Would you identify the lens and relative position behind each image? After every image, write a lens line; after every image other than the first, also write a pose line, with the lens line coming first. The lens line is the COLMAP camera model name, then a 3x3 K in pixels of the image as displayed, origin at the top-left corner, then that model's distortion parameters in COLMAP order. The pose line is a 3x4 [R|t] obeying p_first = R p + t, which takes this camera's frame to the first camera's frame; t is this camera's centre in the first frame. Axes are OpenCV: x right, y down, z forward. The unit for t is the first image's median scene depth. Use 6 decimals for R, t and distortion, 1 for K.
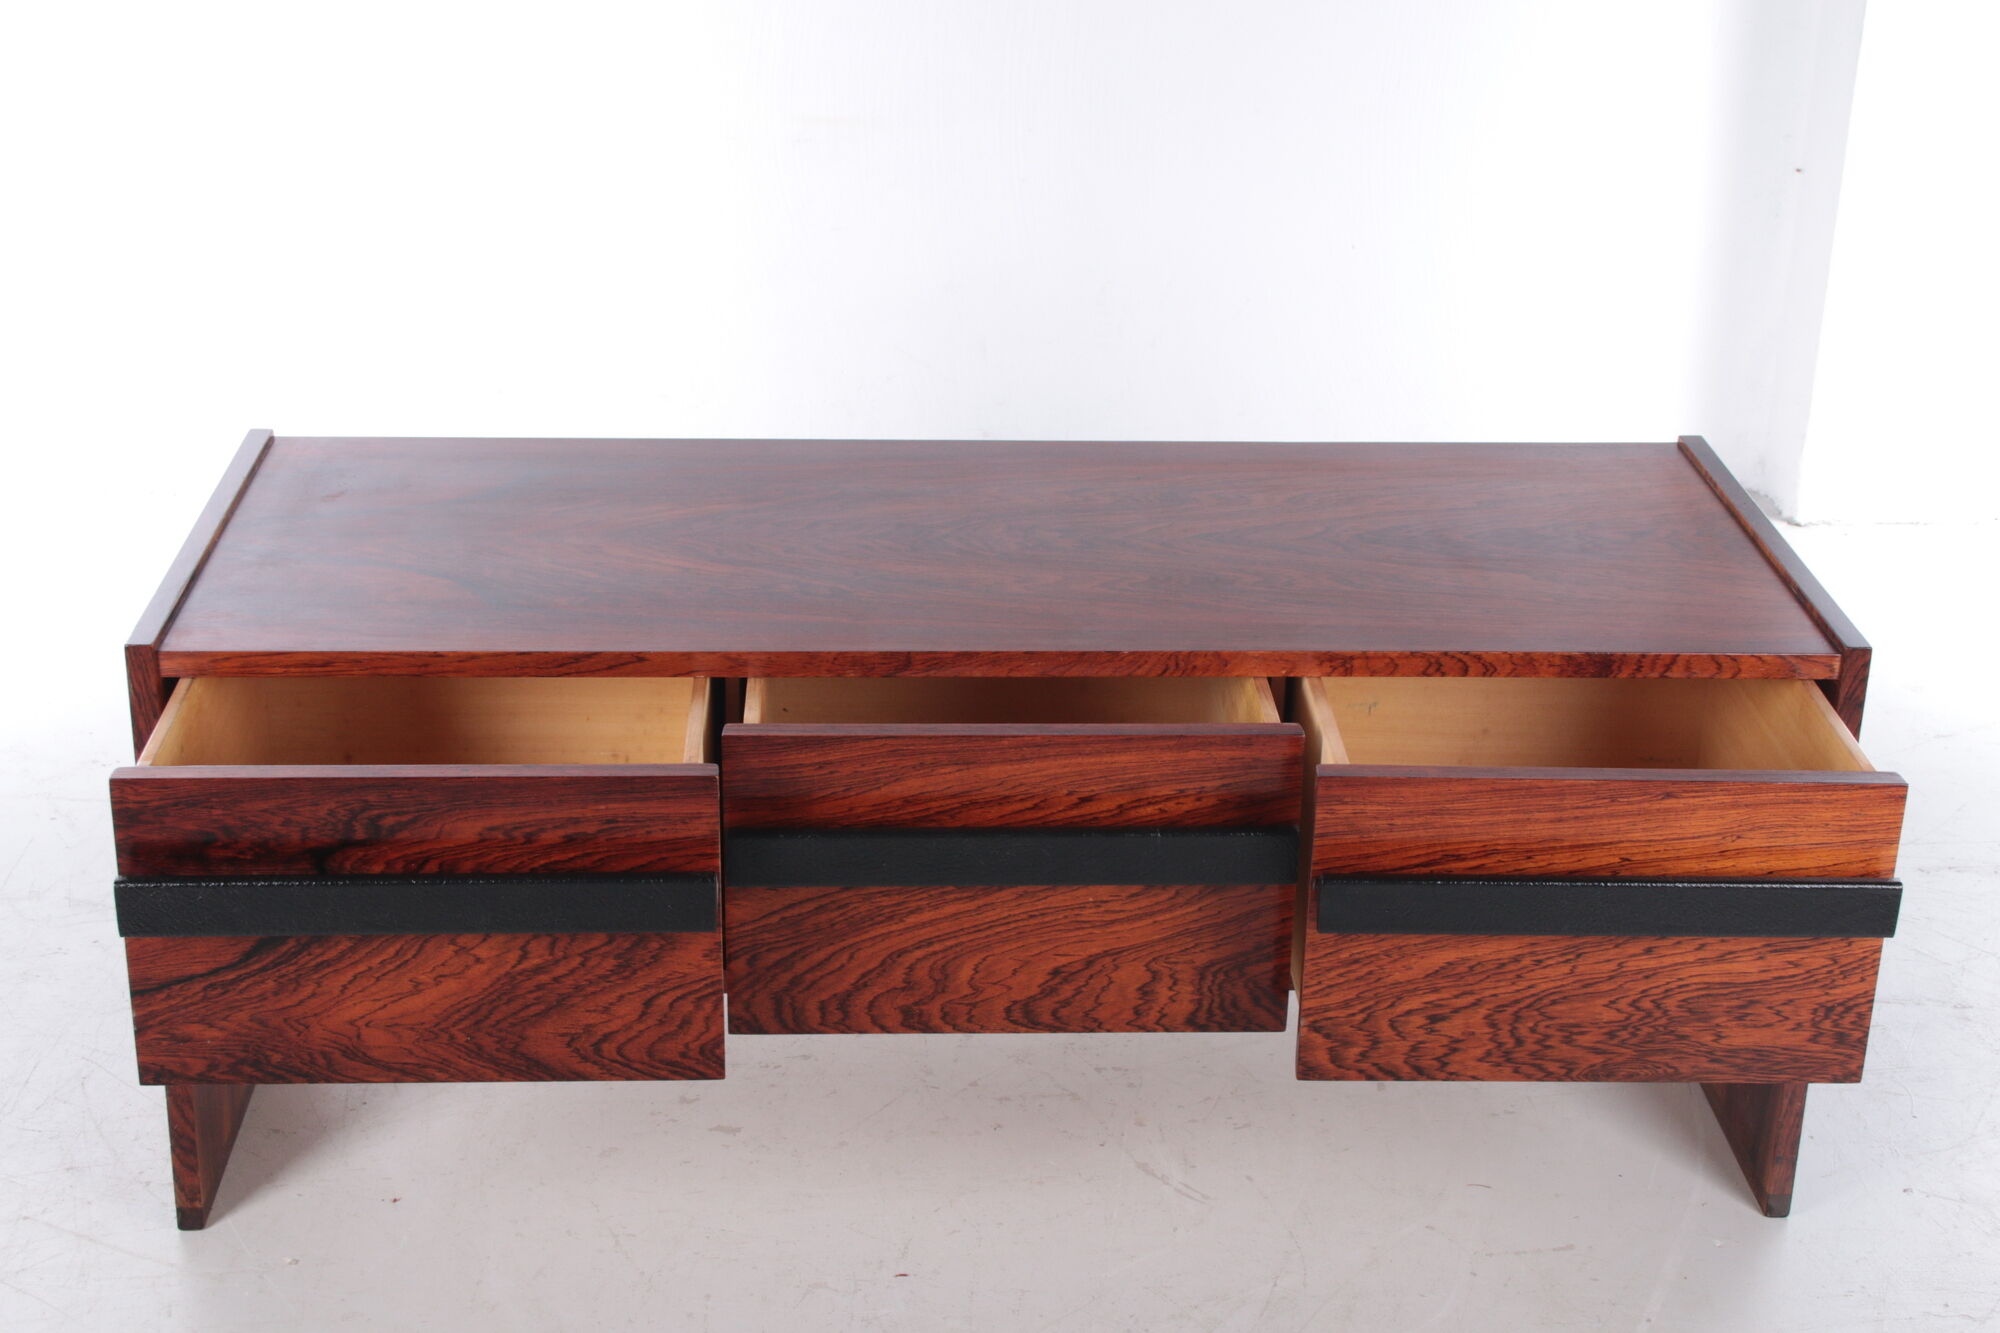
lens RADIAL K [[2893.6, 0, 1003.6], [0, 2893.6, 668.0], [0, 0, 1]] dist [-0.015561, 0.000000]
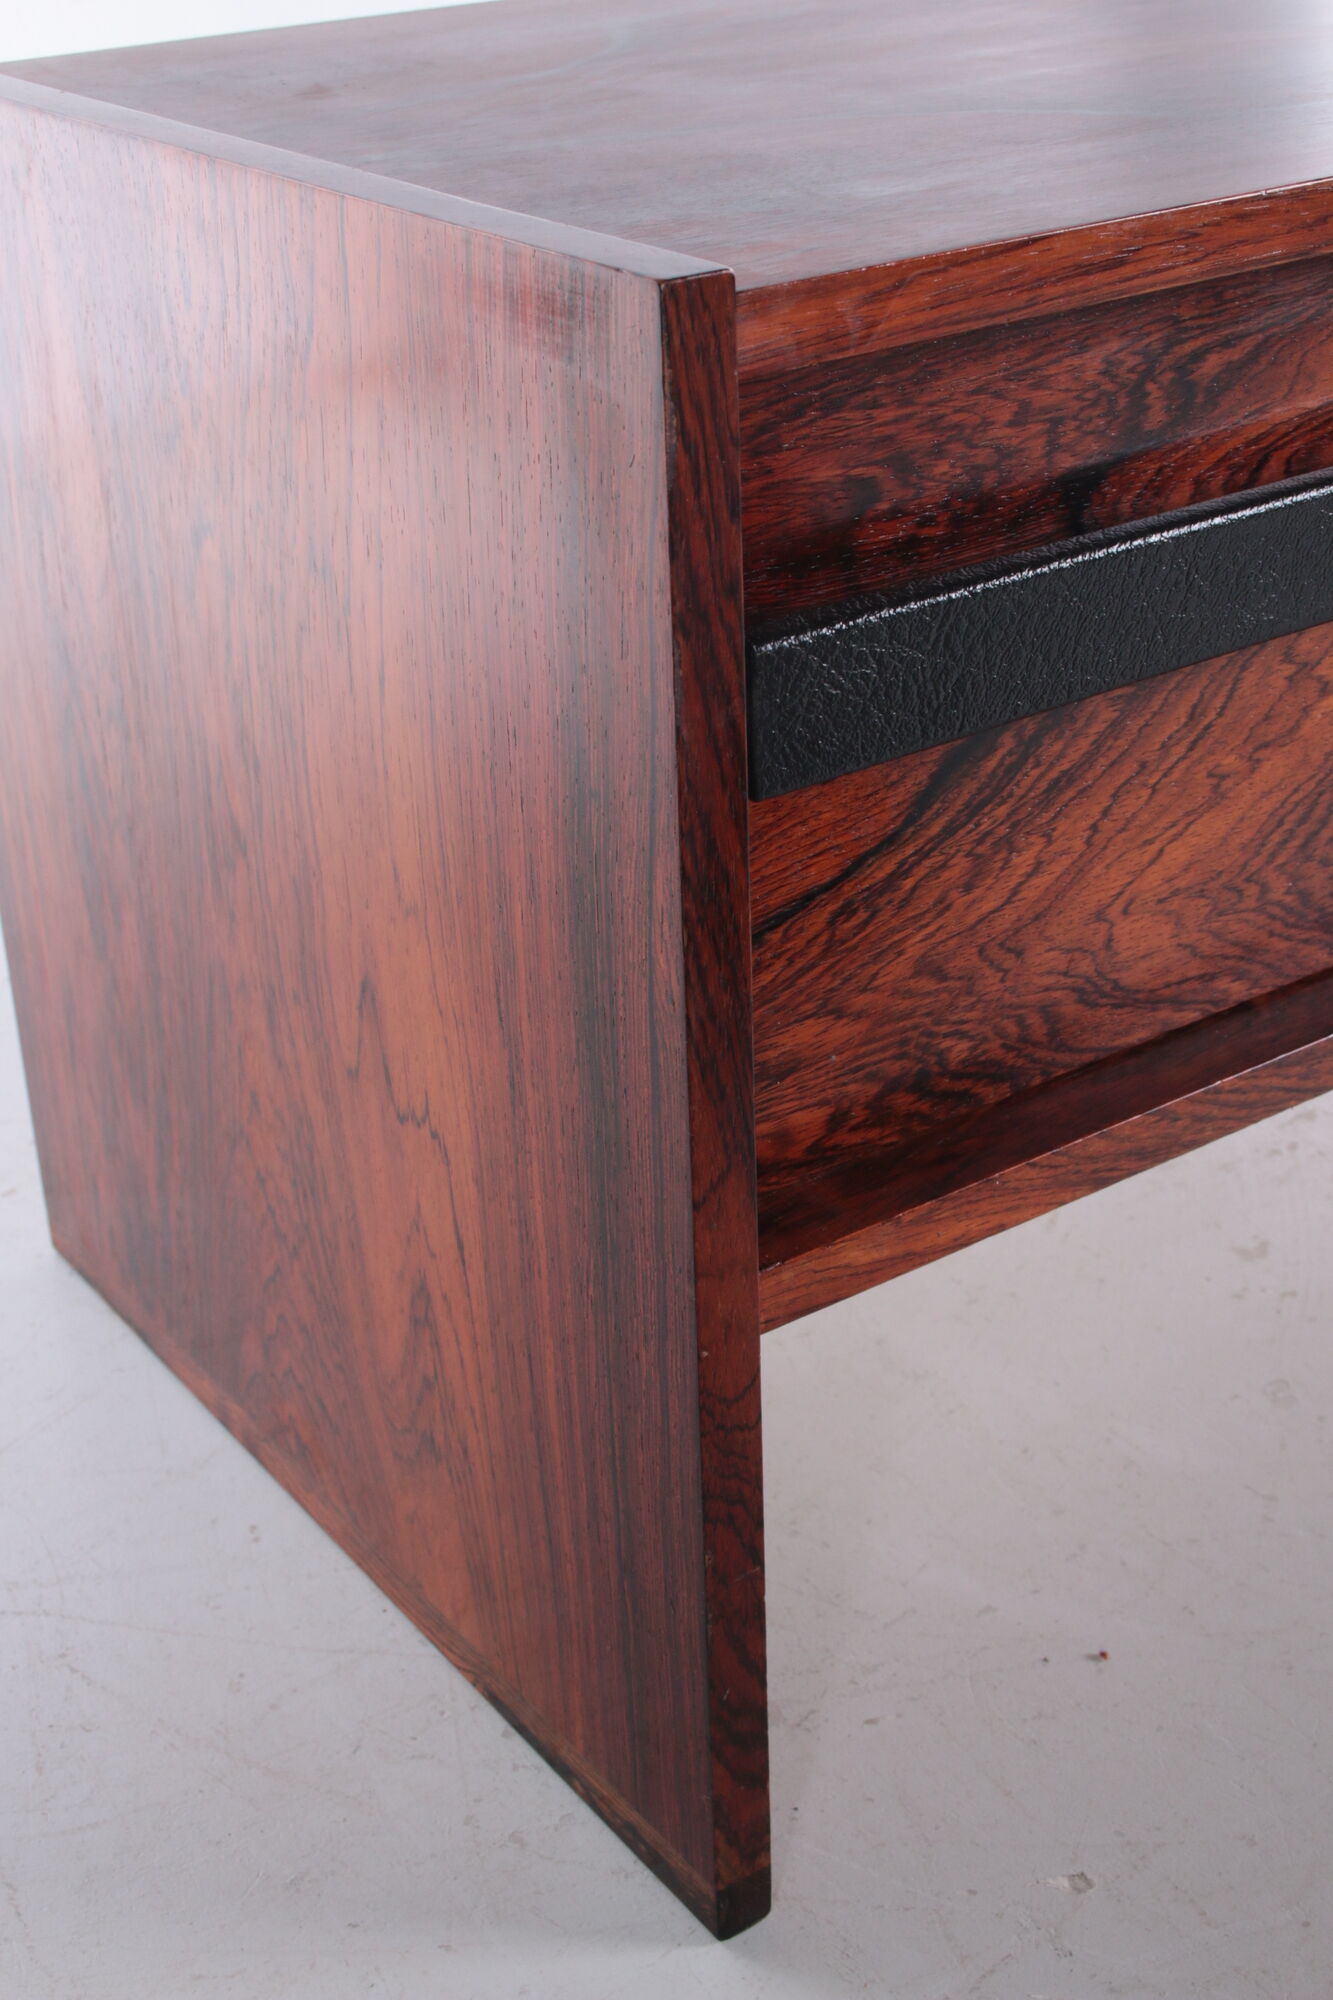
lens RADIAL K [[2771.5, 0, 669.7], [0, 2771.5, 994.8], [0, 0, 1]] dist [0.004730, 0.000000]
pose [[0.851905, -0.285375, 0.439112, -0.458399], [0.256231, 0.958401, 0.125751, 0.066952], [-0.456732, 0.005387, 0.889588, 0.667879]]
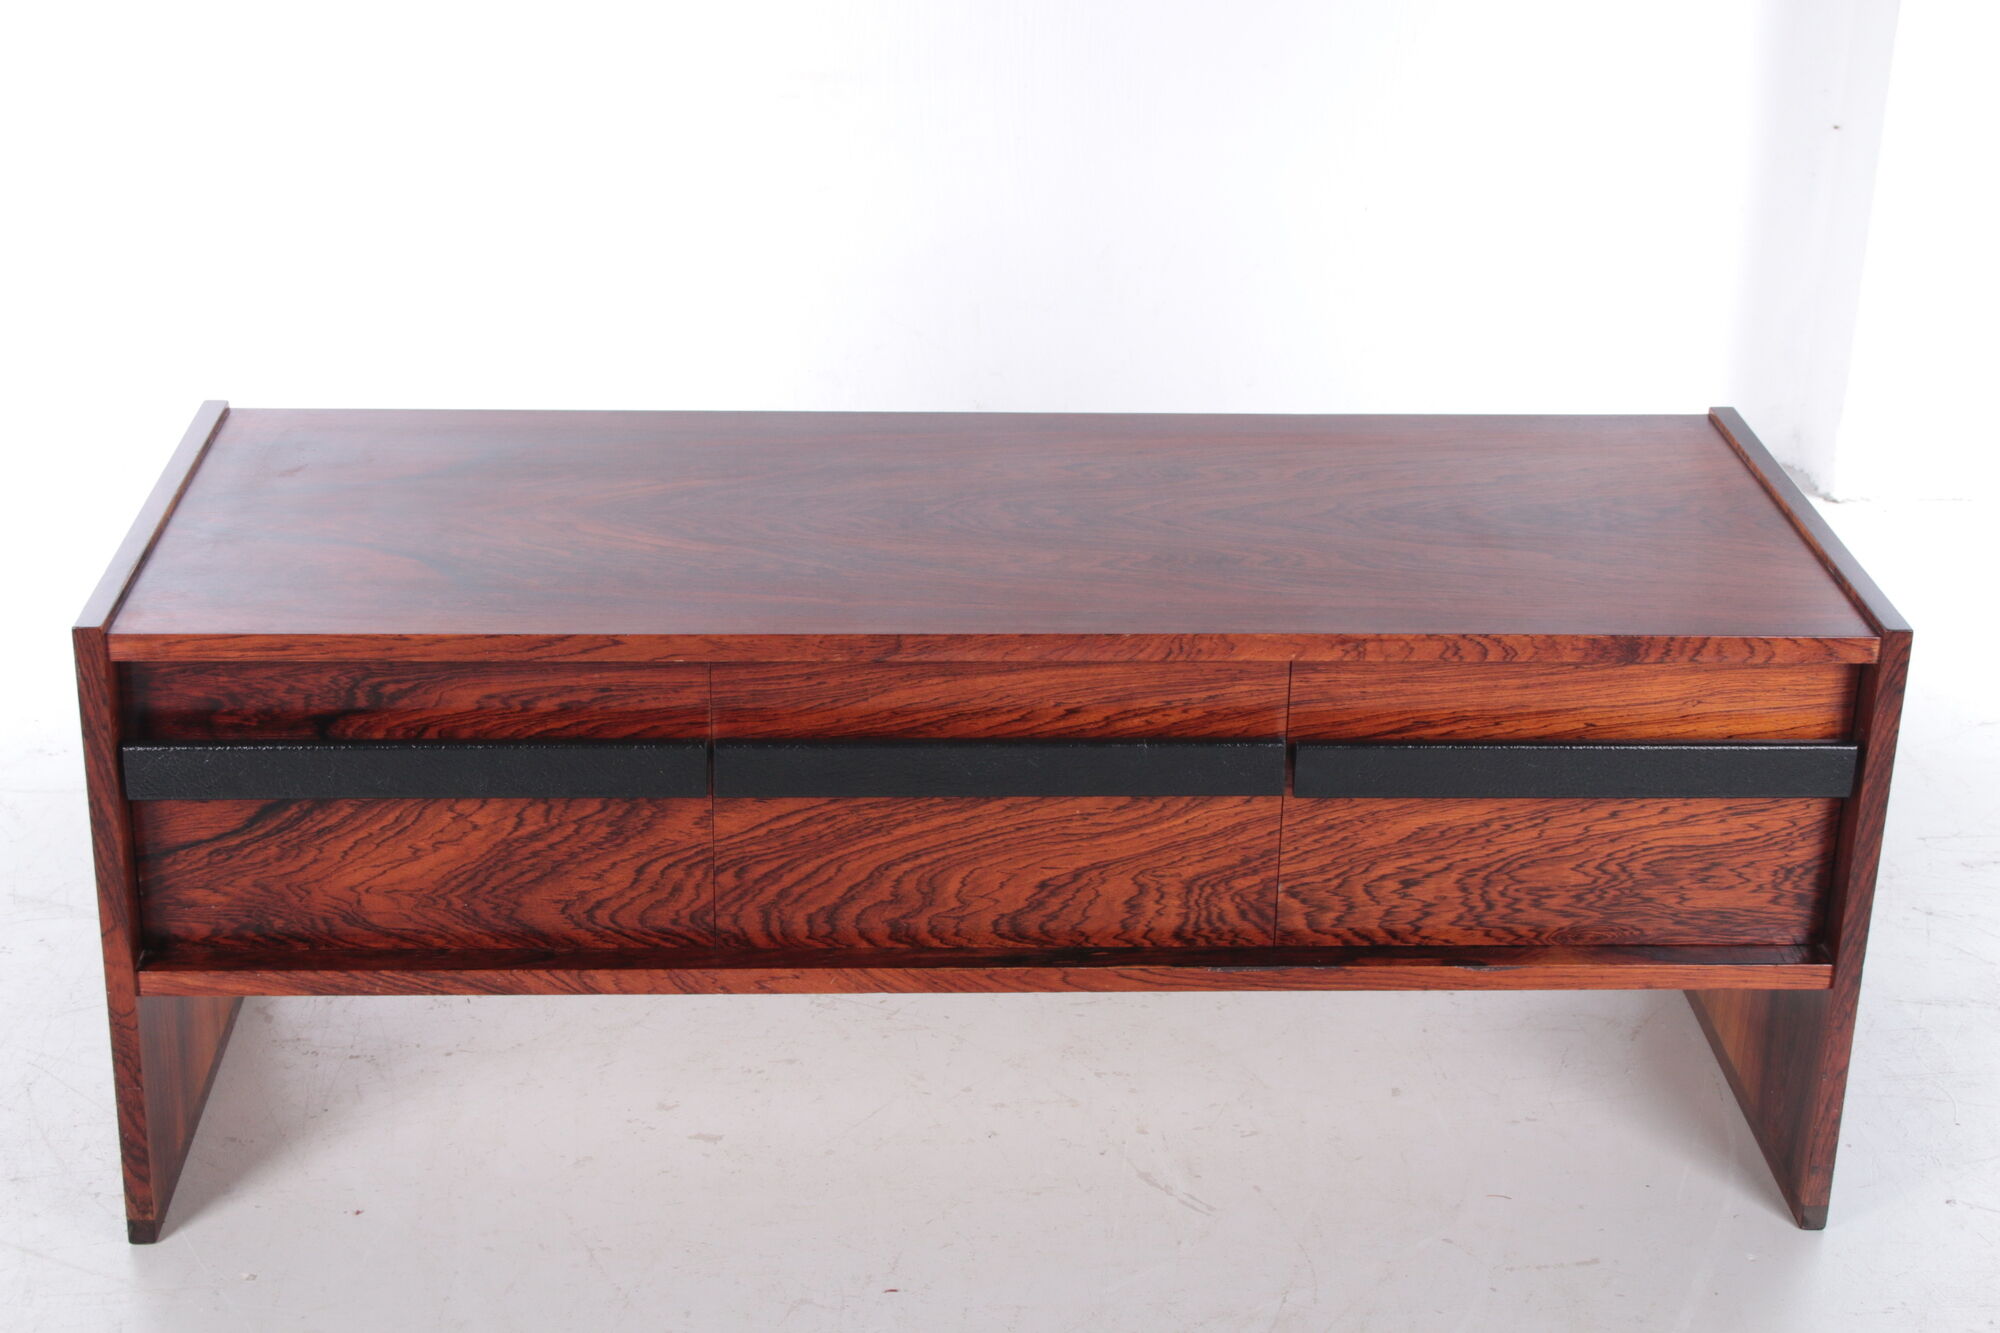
lens RADIAL K [[3067.2, 0, 997.2], [0, 3067.2, 662.4], [0, 0, 1]] dist [-0.013583, 0.000000]
pose [[1.000000, -0.000065, -0.000700, 0.004334], [0.000065, 1.000000, 0.000326, 0.041957], [0.000700, -0.000326, 1.000000, -0.088220]]
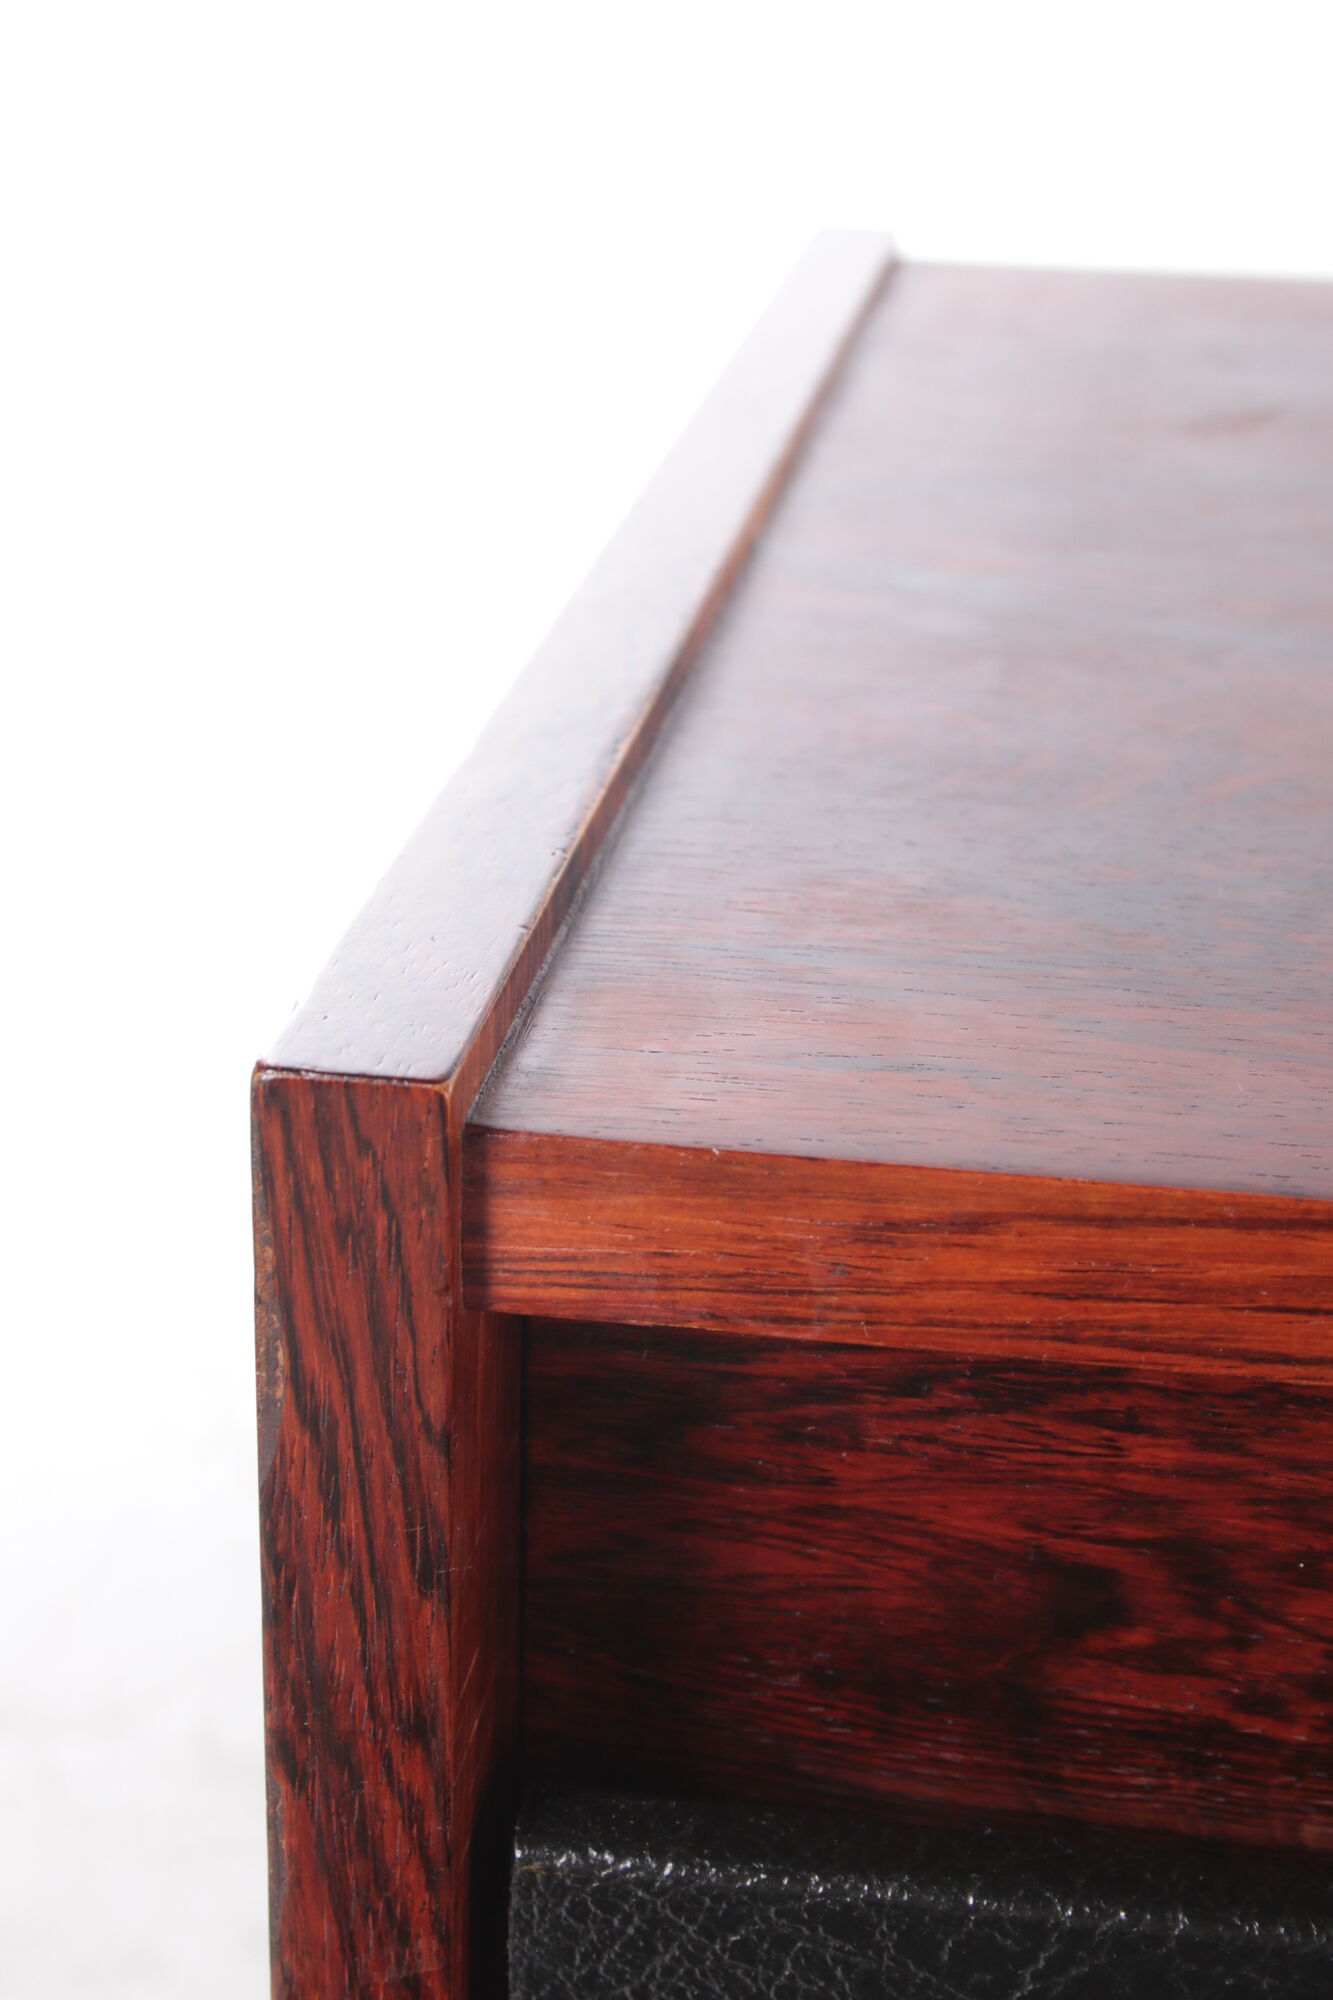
lens RADIAL K [[3494.0, 0, 661.3], [0, 3494.0, 1000.0], [0, 0, 1]] dist [0.020976, 0.000000]
pose [[0.977712, 0.073454, -0.196682, -0.253054], [-0.076590, 0.997027, -0.008377, 0.027118], [0.195482, 0.023255, 0.980432, 0.772428]]
